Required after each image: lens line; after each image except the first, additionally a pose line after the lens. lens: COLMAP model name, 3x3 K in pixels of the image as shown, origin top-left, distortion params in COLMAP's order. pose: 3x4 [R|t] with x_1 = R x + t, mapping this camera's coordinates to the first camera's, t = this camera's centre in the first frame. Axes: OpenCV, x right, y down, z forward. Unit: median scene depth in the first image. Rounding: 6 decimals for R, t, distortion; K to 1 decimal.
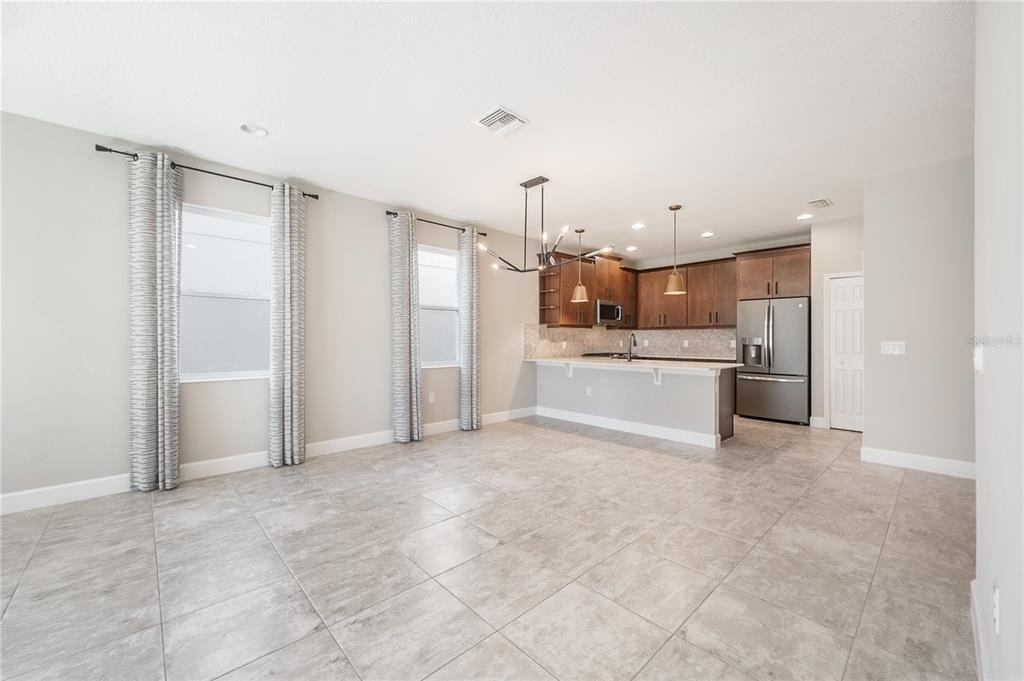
lens RADIAL K [[407.2, 0, 514.6], [0, 407.2, 337.2], [0, 0, 1]] dist [-0.000841, 0.000320]
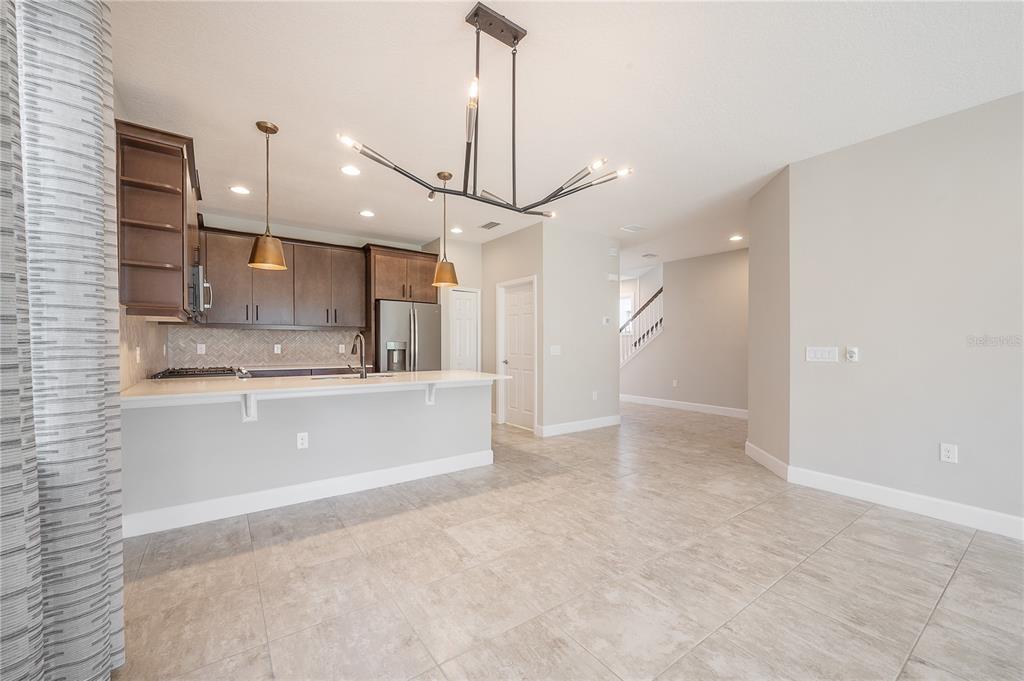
lens RADIAL K [[407.2, 0, 515.3], [0, 407.2, 344.0], [0, 0, 1]] dist [-0.000841, 0.000320]
pose [[0.121165, 0.000475, 0.992632, -0.535278], [-0.009241, 0.999957, 0.000649, 0.005467], [-0.992589, -0.009252, 0.121164, 1.111903]]
